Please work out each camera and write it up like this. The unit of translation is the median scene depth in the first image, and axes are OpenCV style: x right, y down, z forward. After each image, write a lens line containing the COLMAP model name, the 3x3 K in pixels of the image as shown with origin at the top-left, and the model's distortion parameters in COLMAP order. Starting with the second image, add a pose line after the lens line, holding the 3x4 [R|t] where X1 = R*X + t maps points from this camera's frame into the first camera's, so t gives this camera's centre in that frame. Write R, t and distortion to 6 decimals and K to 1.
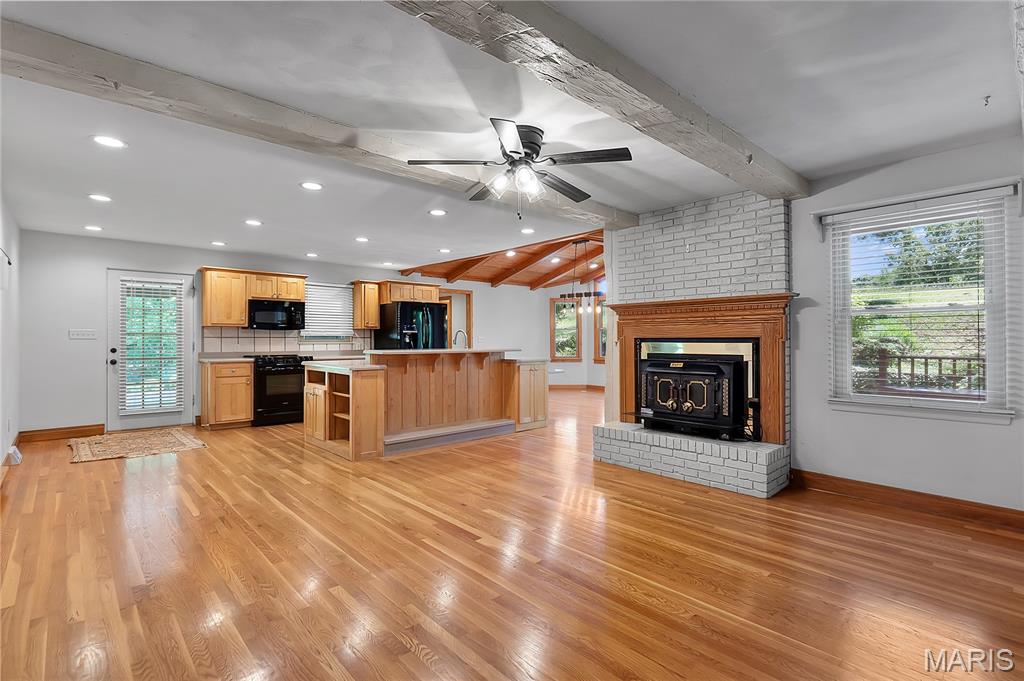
lens RADIAL K [[490.4, 0, 513.9], [0, 490.4, 339.7], [0, 0, 1]] dist [-0.024360, -0.000194]
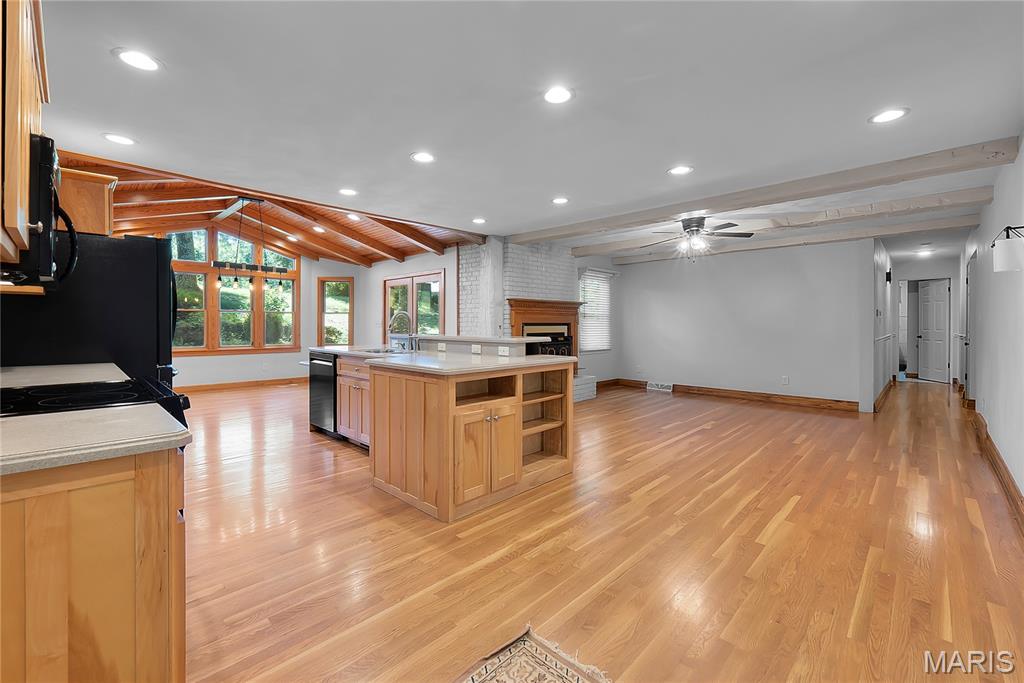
lens RADIAL K [[438.2, 0, 509.6], [0, 438.2, 324.9], [0, 0, 1]] dist [-0.011184, 0.000329]
pose [[-0.063804, -0.002488, 0.997959, -1.221755], [0.001698, 0.999995, 0.002601, -0.001993], [-0.997961, 0.001861, -0.063800, 1.326913]]
